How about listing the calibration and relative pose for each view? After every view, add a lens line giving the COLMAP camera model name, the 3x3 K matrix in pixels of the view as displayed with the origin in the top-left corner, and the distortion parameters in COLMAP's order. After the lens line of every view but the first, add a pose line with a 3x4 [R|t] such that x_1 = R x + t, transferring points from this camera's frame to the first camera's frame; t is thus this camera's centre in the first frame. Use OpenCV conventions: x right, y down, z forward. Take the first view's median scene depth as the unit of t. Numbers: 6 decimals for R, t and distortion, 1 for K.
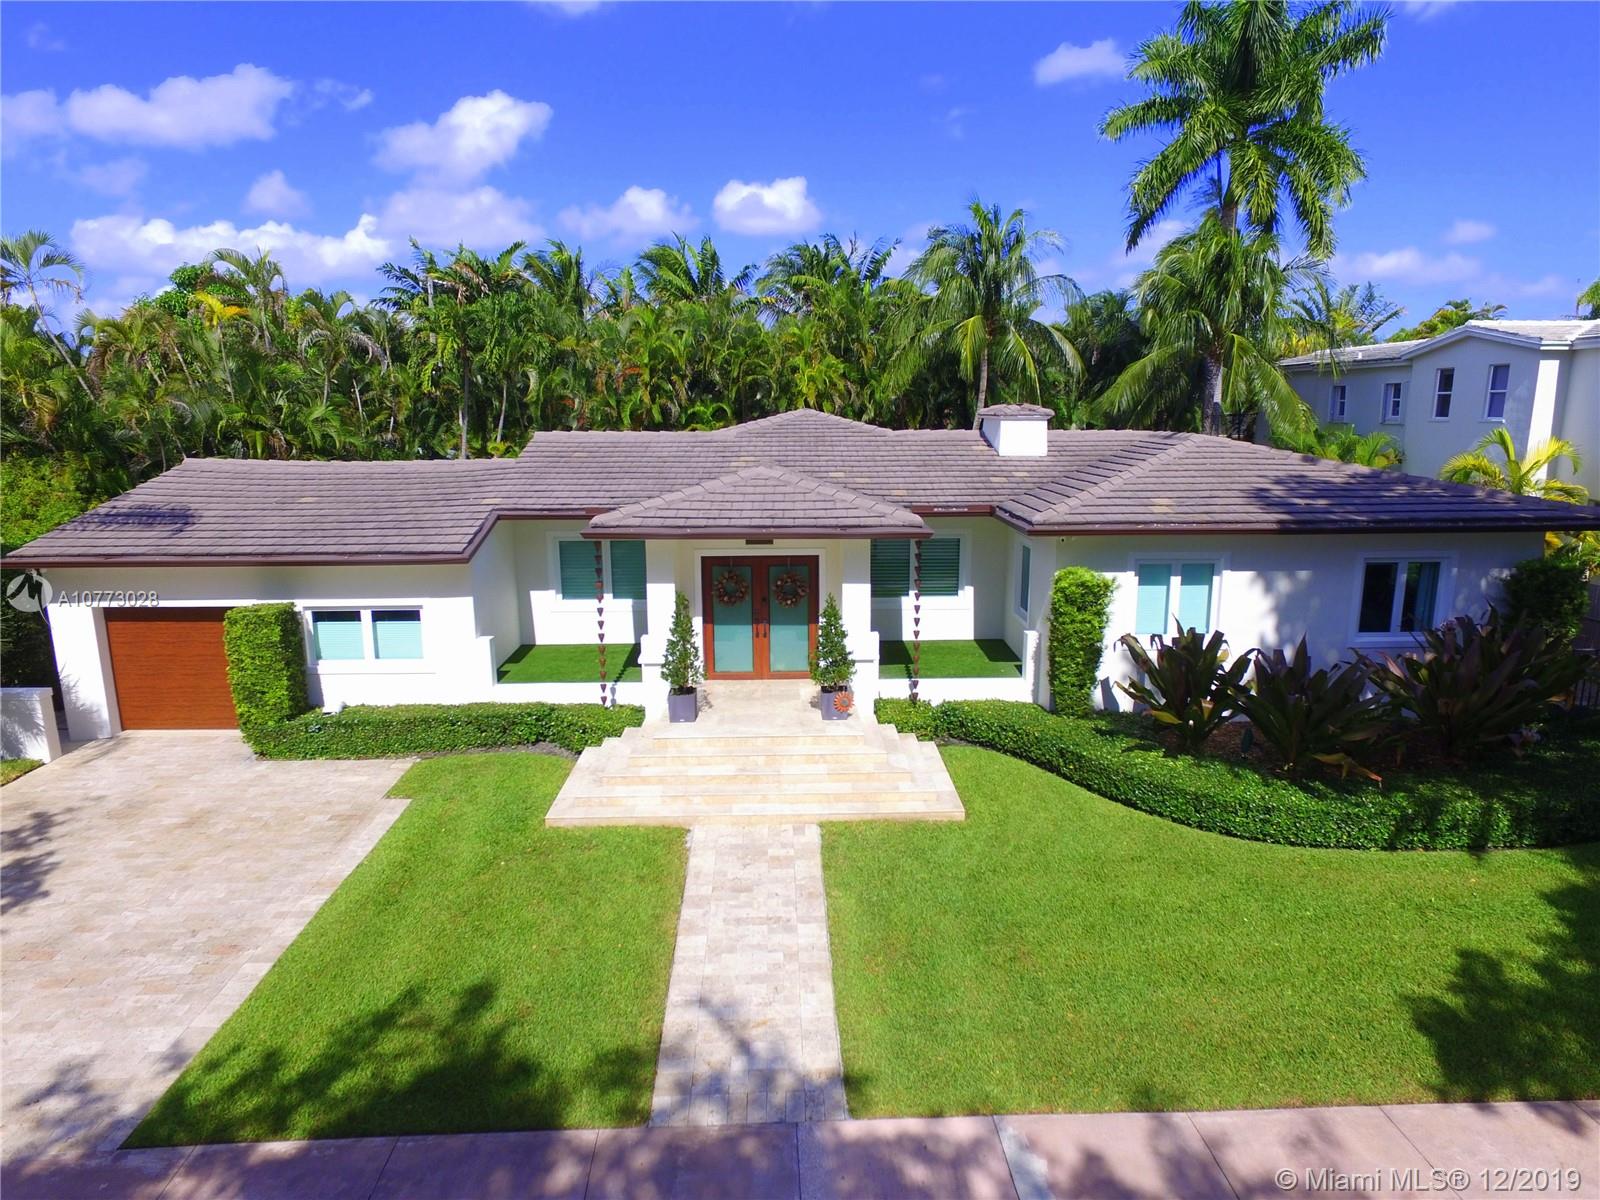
lens RADIAL K [[917.9, 0, 801.9], [0, 917.9, 598.4], [0, 0, 1]] dist [-0.002520, 0.003308]
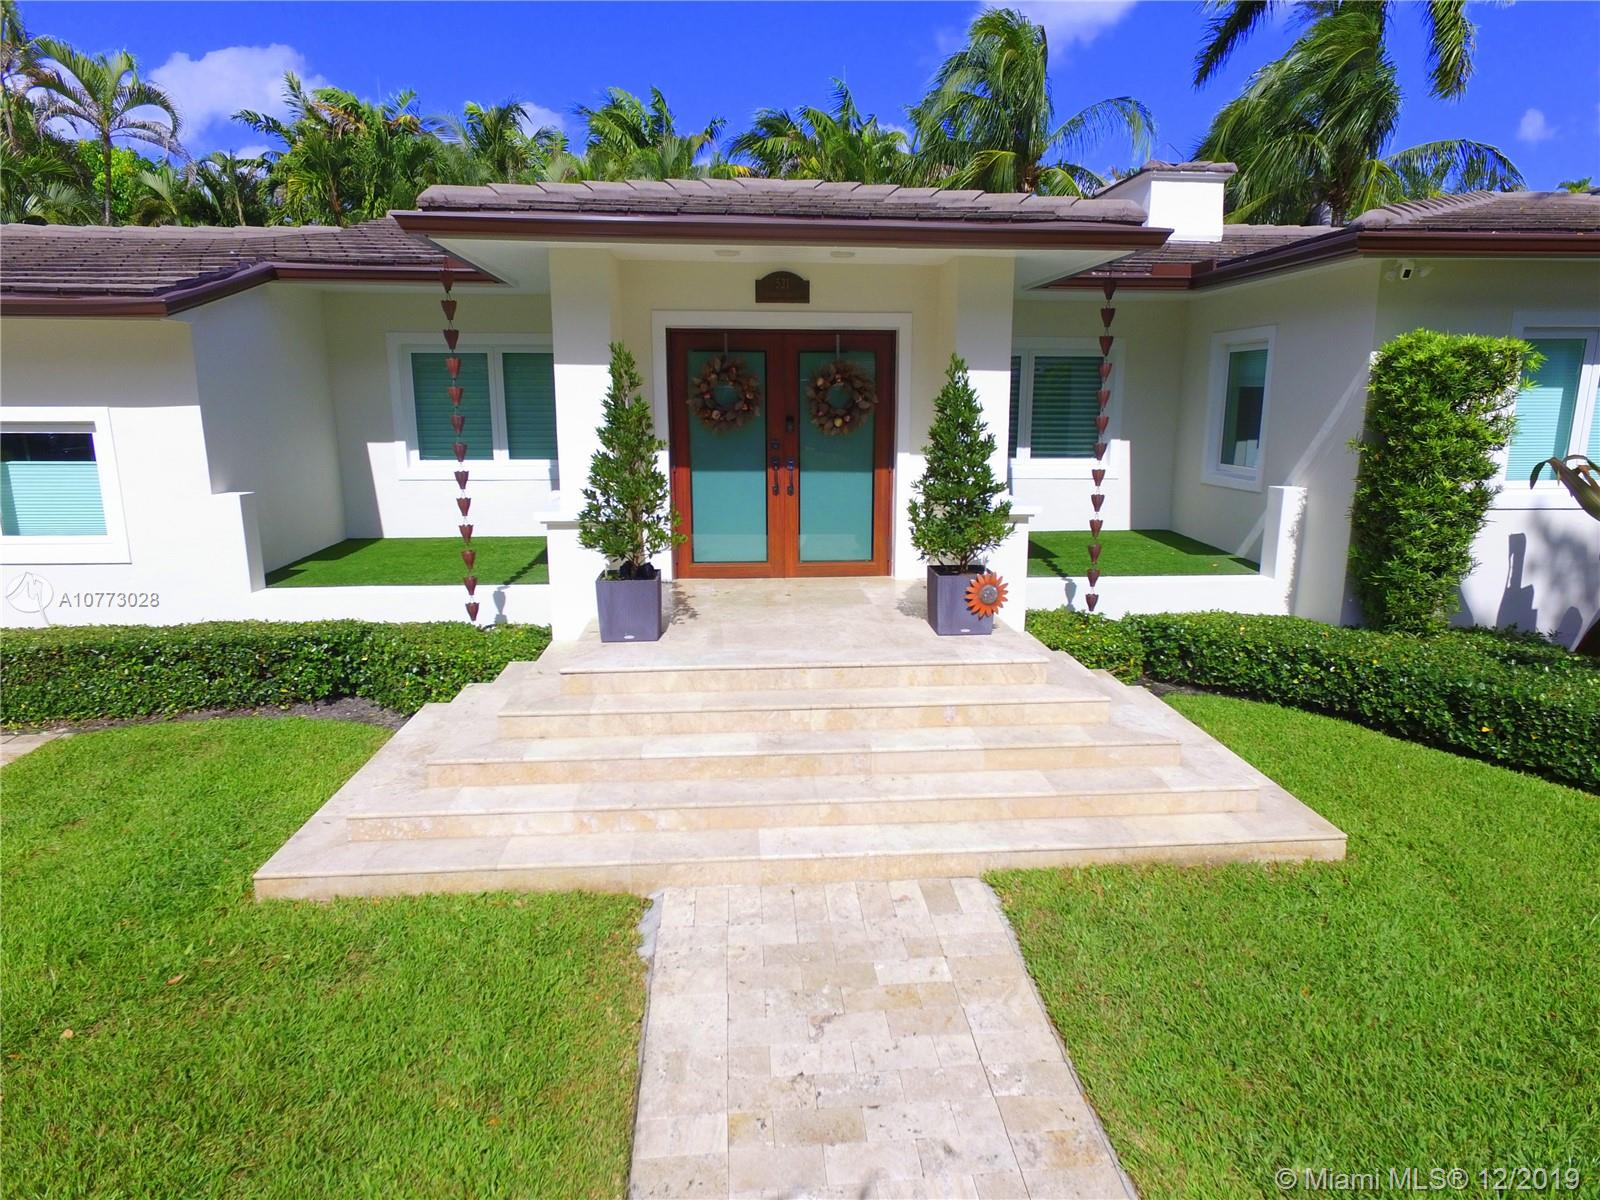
lens RADIAL K [[917.9, 0, 804.9], [0, 917.9, 606.2], [0, 0, 1]] dist [-0.002520, 0.003308]
pose [[0.998584, -0.004414, 0.053020, -0.068329], [0.003317, 0.999779, 0.020765, 0.108360], [-0.053100, -0.020560, 0.998378, 0.547086]]
